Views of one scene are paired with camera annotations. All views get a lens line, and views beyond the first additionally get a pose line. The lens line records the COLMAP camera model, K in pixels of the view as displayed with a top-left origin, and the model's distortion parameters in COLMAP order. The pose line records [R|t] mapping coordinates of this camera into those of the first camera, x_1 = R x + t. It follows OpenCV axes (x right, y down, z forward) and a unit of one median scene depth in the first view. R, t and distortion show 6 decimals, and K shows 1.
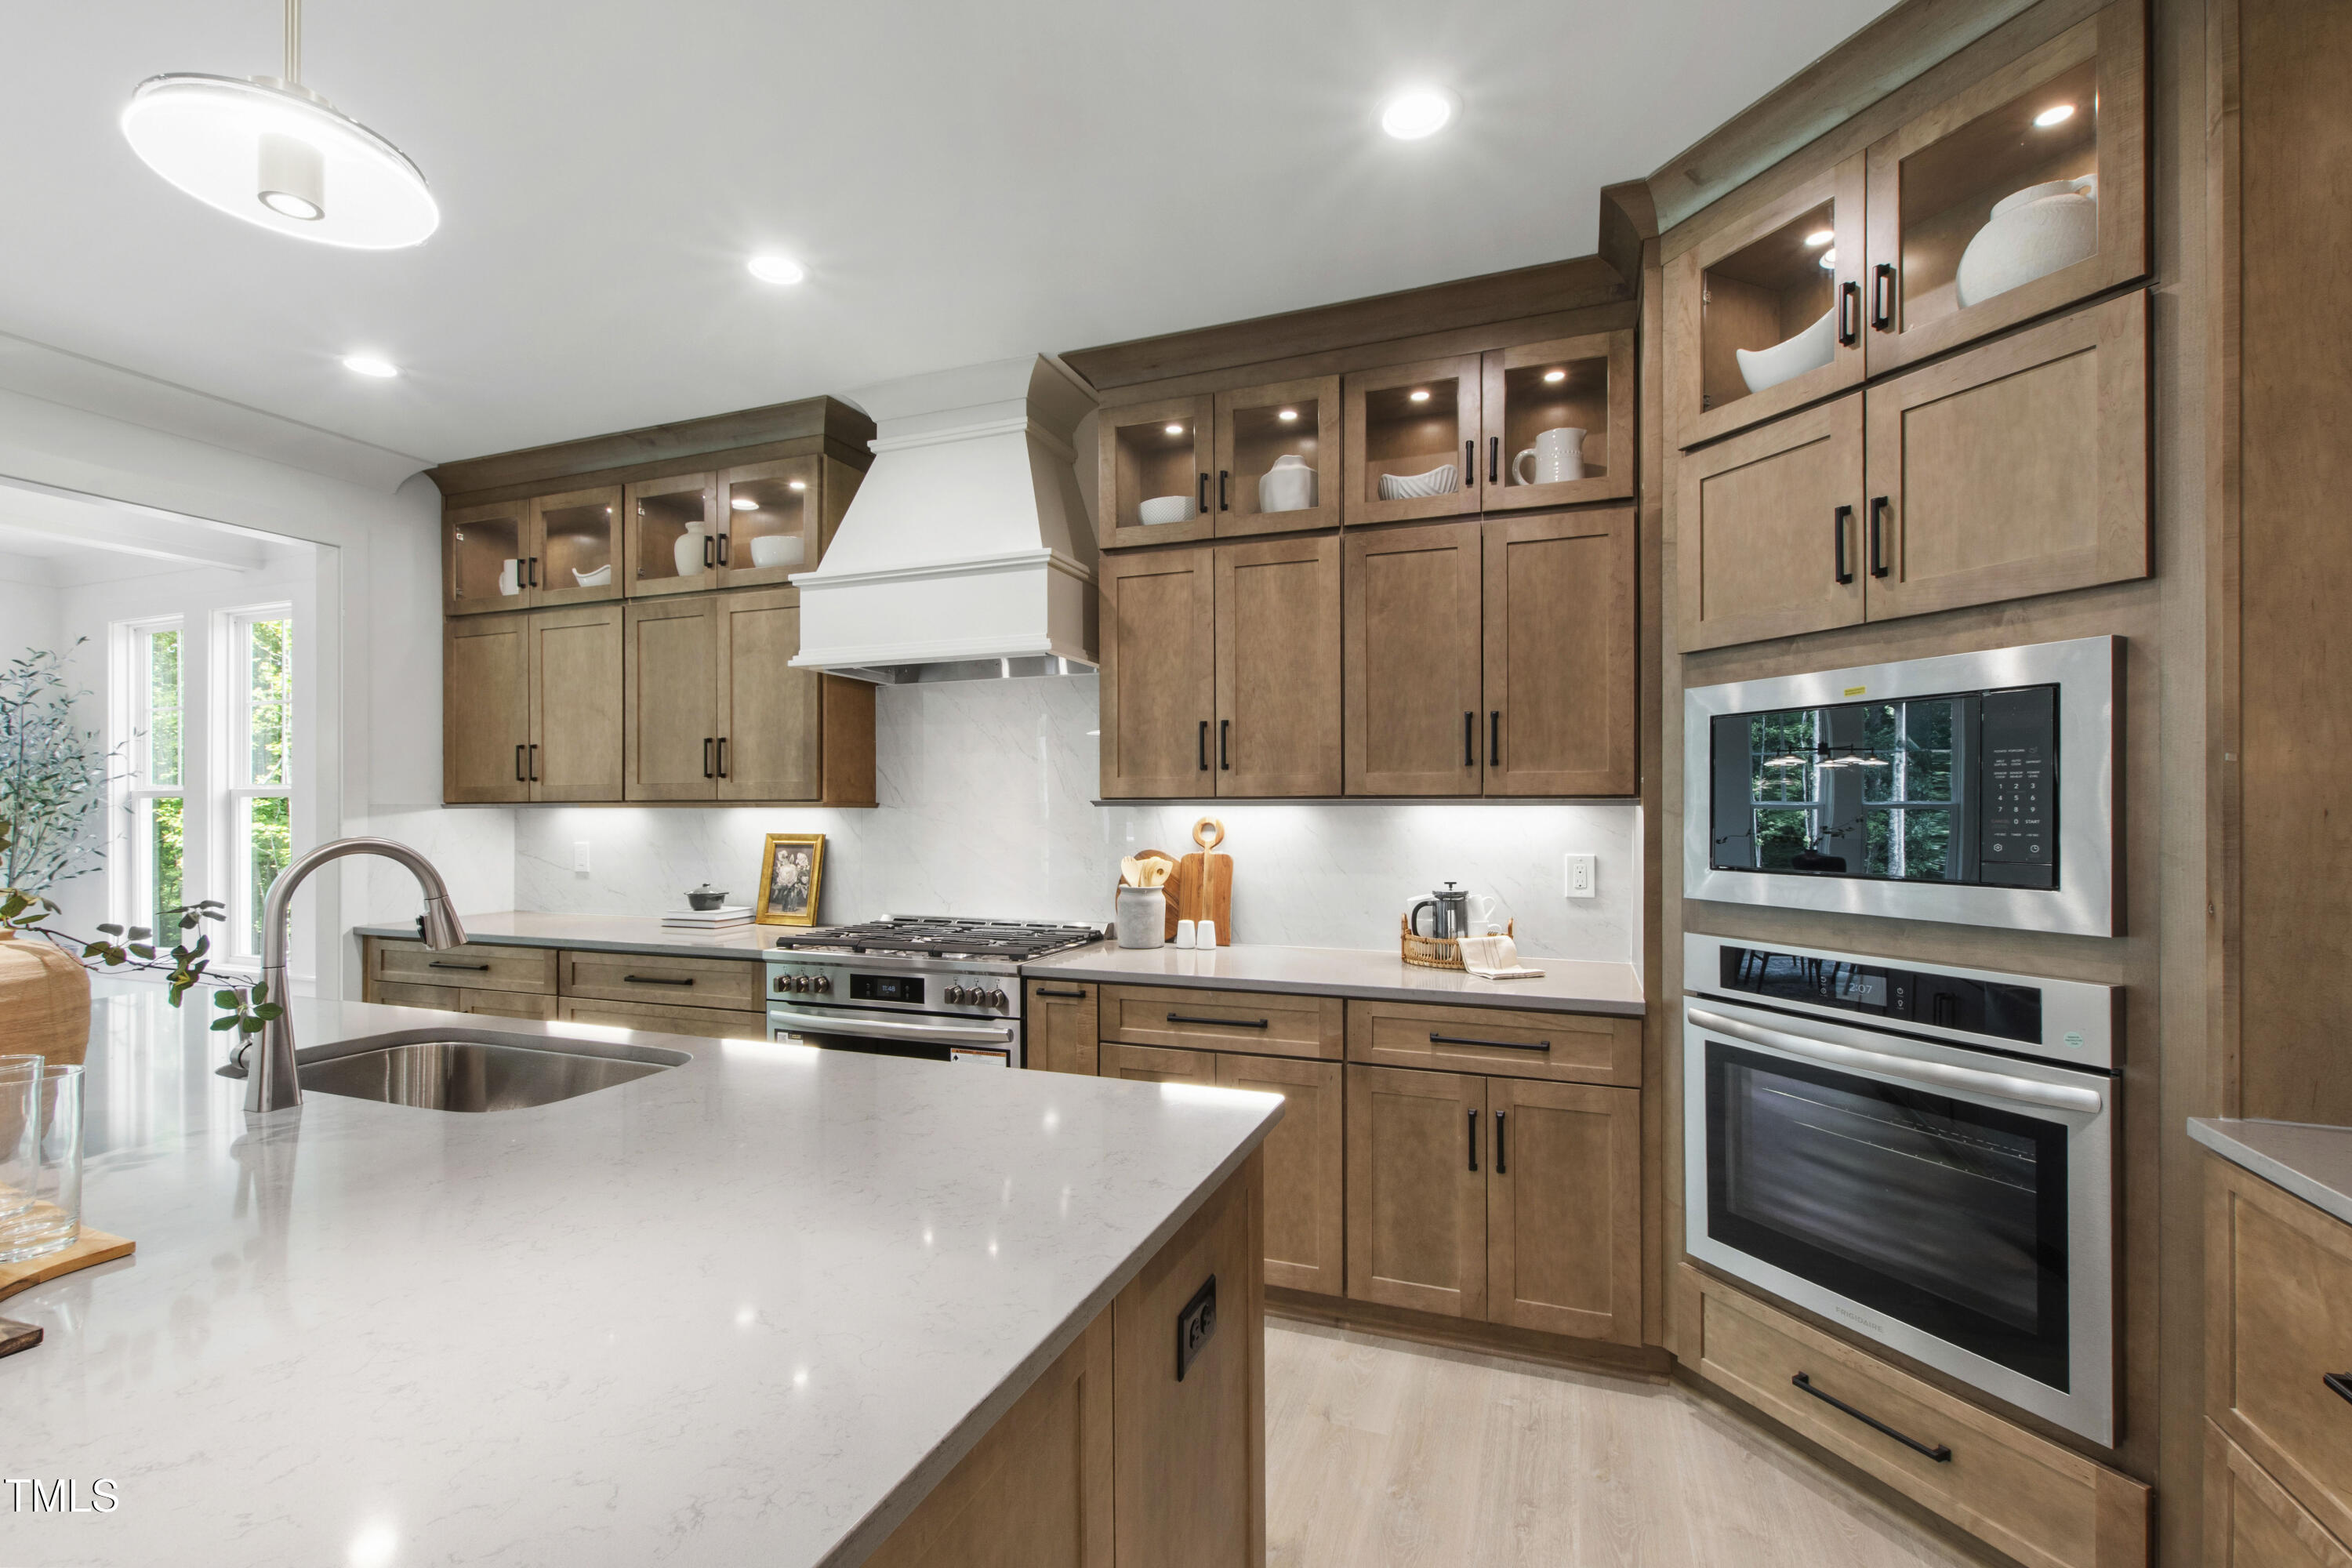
lens RADIAL K [[1033.0, 0, 1177.4], [0, 1033.0, 807.6], [0, 0, 1]] dist [0.005013, -0.003487]
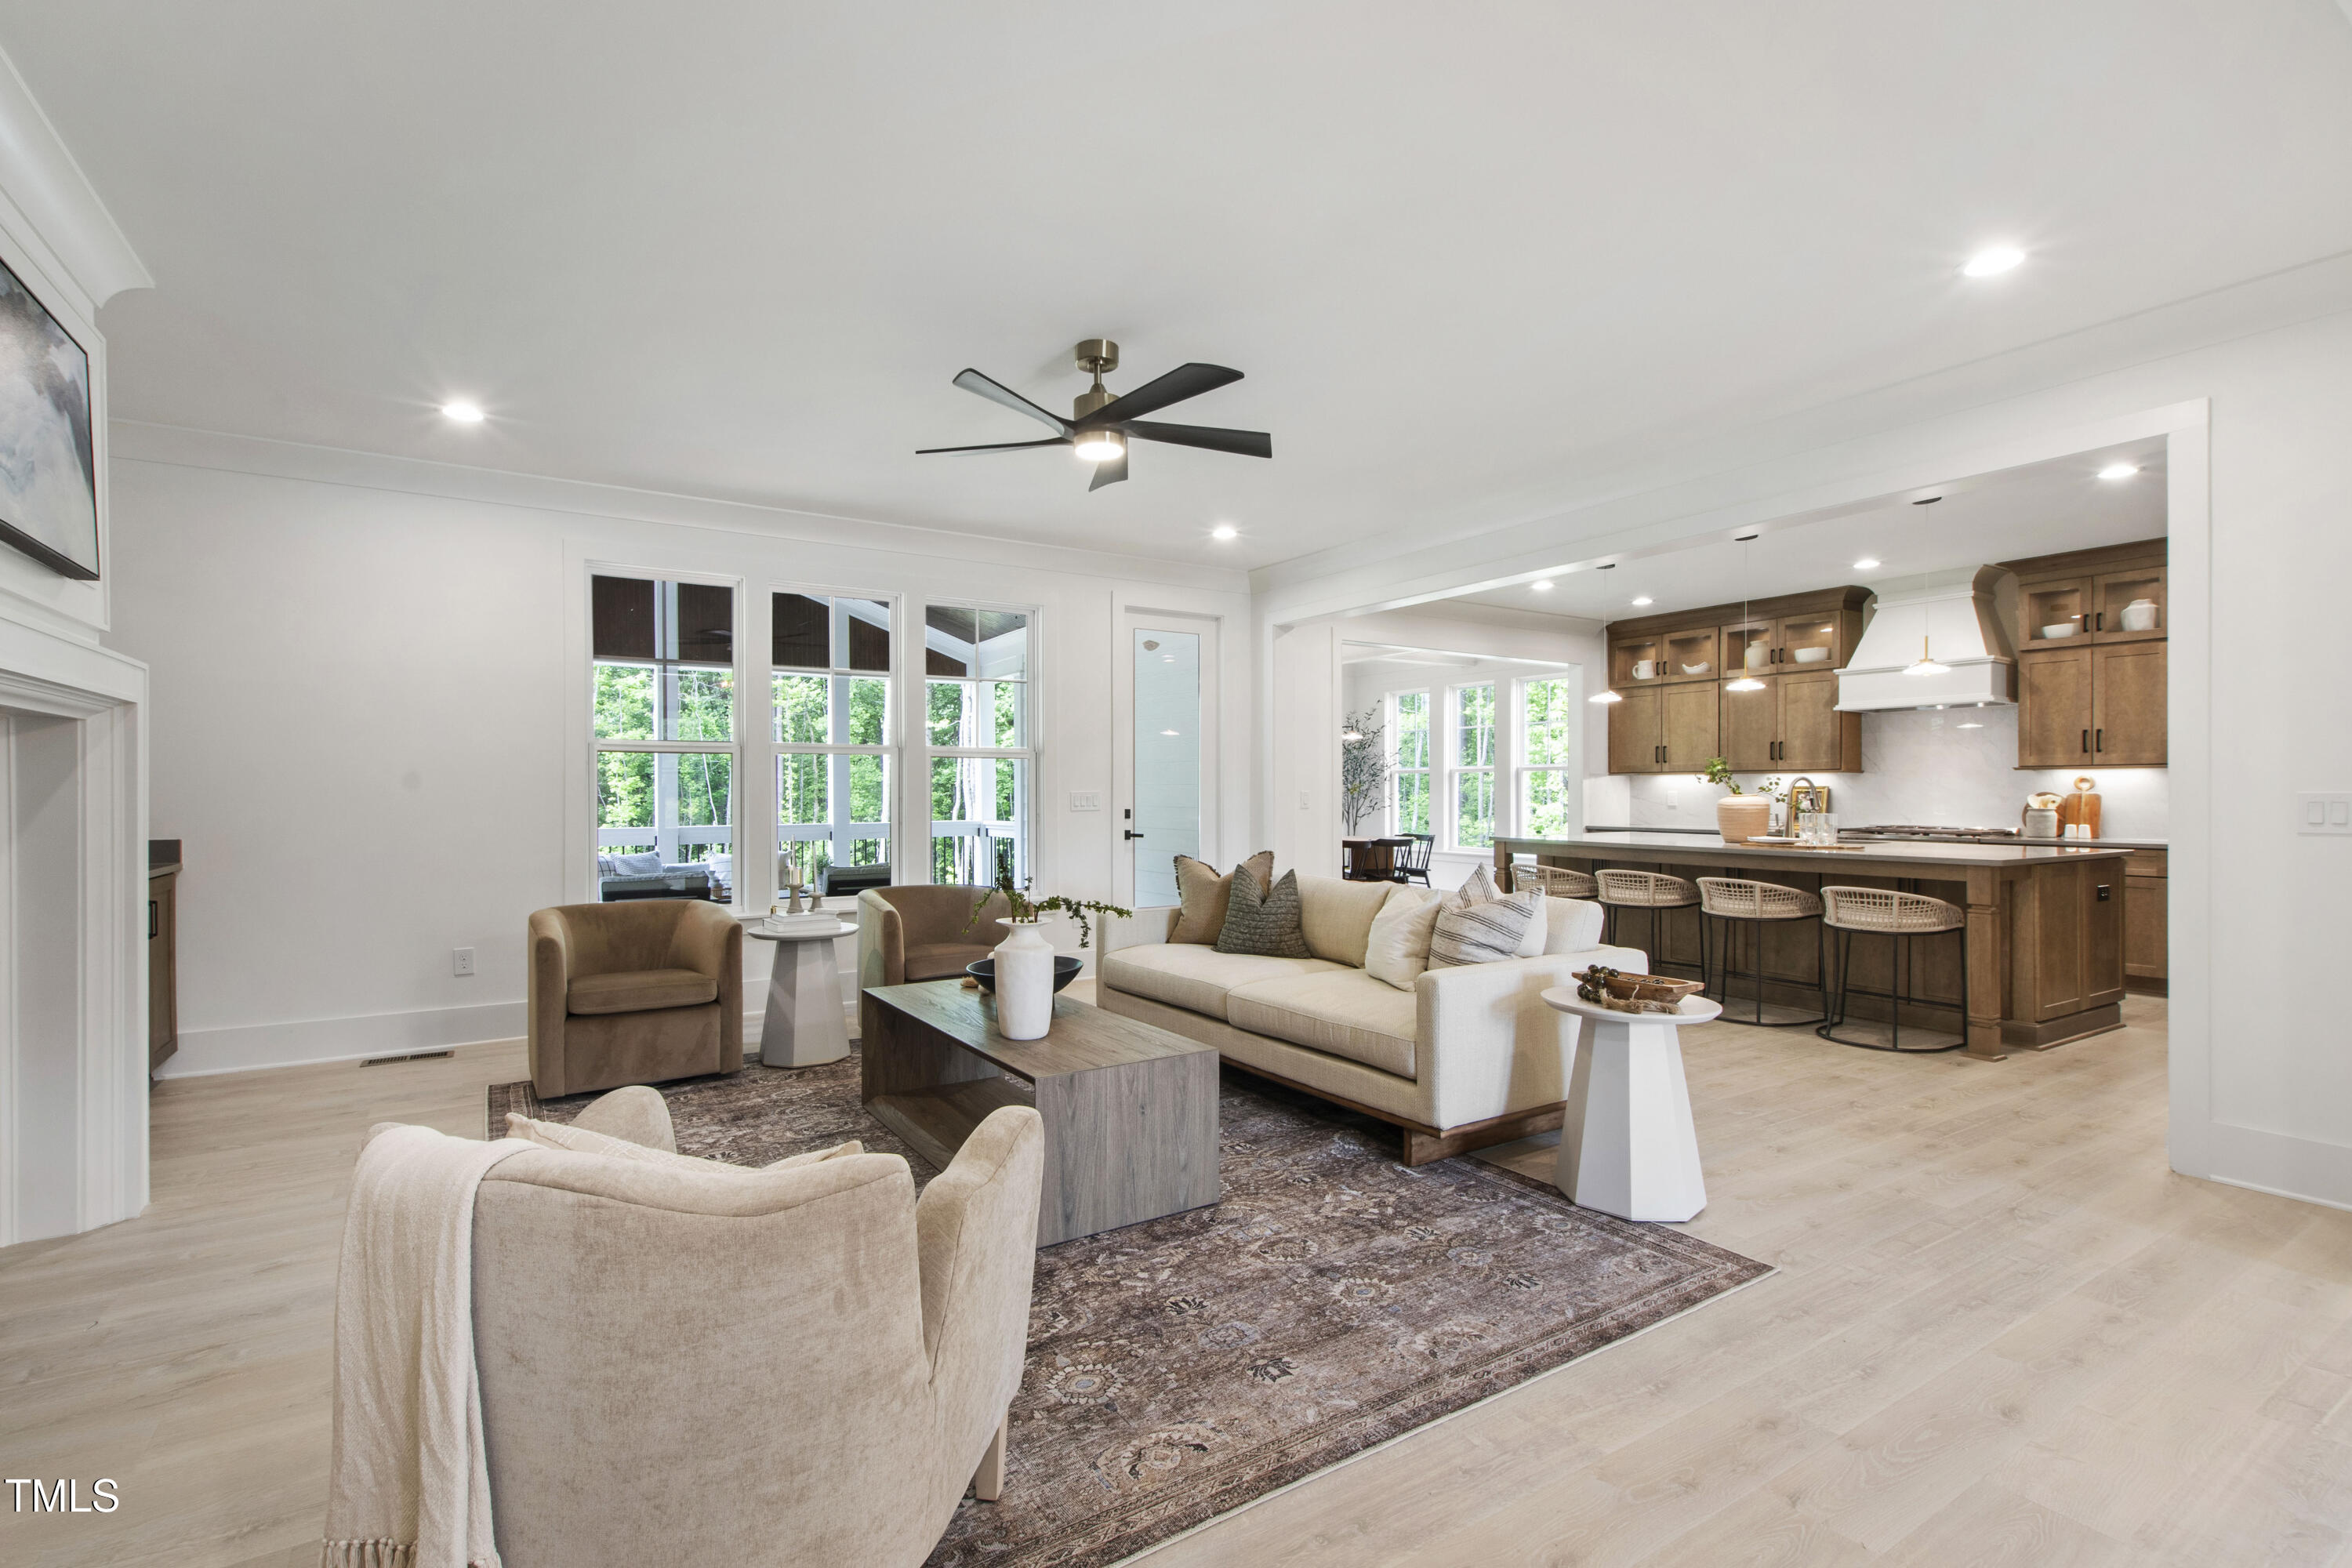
lens RADIAL K [[1033.0, 0, 1122.8], [0, 1033.0, 789.5], [0, 0, 1]] dist [0.005013, -0.003487]
pose [[0.786039, 0.002734, -0.618170, -0.228859], [-0.004065, 0.999991, -0.000747, 0.053627], [0.618163, 0.003100, 0.786044, -2.031764]]
